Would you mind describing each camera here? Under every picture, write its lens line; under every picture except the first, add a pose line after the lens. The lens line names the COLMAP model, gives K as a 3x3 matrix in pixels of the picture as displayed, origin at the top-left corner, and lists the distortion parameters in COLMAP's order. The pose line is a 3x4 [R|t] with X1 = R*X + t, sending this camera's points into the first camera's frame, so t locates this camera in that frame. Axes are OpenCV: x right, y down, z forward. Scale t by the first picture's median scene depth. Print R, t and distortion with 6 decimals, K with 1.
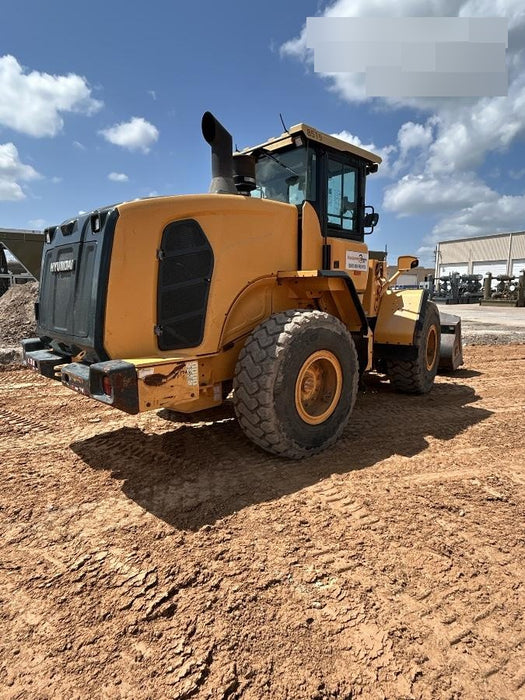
lens RADIAL K [[406.0, 0, 262.5], [0, 406.0, 350.0], [0, 0, 1]] dist [-0.006239, -0.000069]
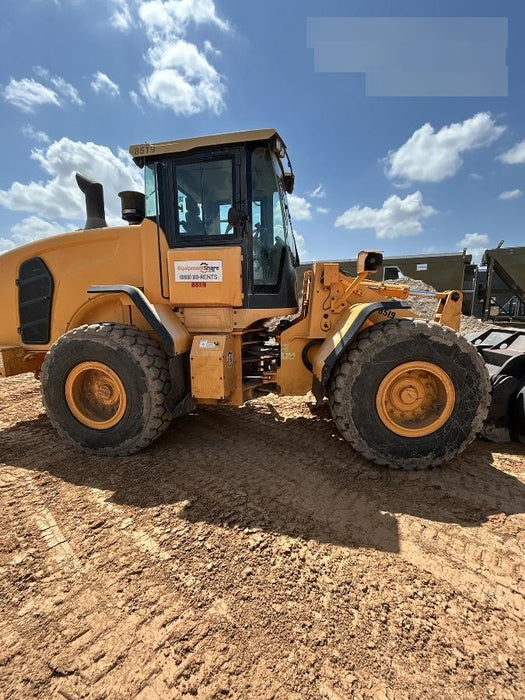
lens RADIAL K [[323.6, 0, 262.5], [0, 323.6, 350.0], [0, 0, 1]] dist [0.003785, 0.001491]
pose [[0.555909, 0.111581, -0.823720, 0.758913], [-0.113909, 0.991827, 0.057478, -0.089307], [0.823401, 0.061877, 0.564076, 0.615649]]
